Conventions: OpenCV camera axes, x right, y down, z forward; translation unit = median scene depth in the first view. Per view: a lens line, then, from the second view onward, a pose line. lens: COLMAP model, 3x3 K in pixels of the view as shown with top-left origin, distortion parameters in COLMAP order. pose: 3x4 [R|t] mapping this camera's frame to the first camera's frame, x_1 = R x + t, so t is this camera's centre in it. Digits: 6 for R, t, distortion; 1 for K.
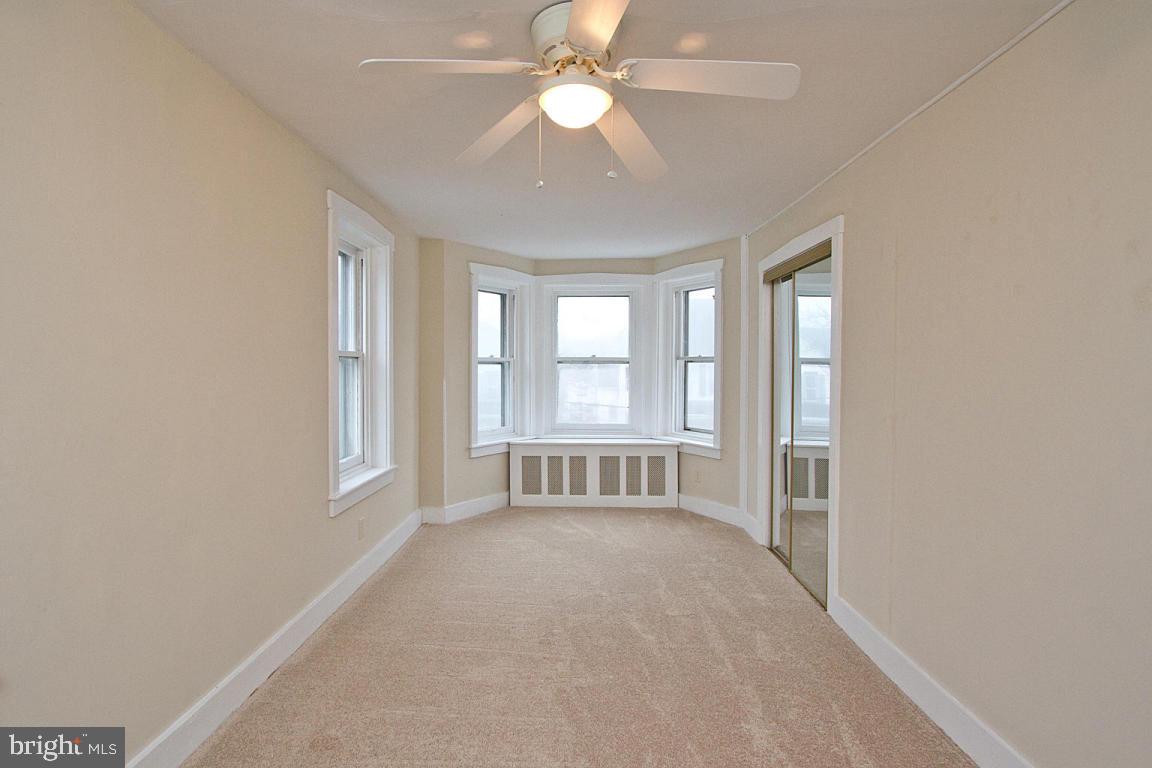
lens RADIAL K [[595.4, 0, 549.6], [0, 595.4, 385.5], [0, 0, 1]] dist [-0.017225, -0.000074]
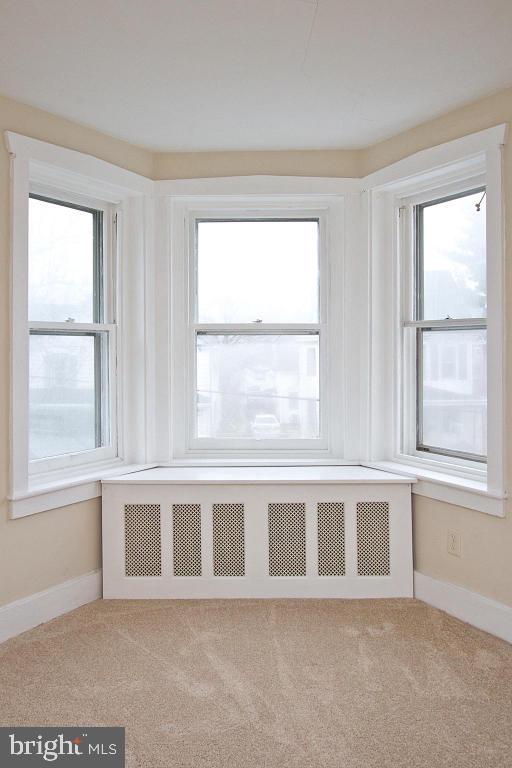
lens RADIAL K [[628.0, 0, 254.5], [0, 628.0, 350.3], [0, 0, 1]] dist [-0.000720, -0.000632]
pose [[0.998982, -0.004911, 0.044832, 0.046238], [0.006228, 0.999552, -0.029275, -0.004114], [-0.044668, 0.029524, 0.998566, 0.424727]]
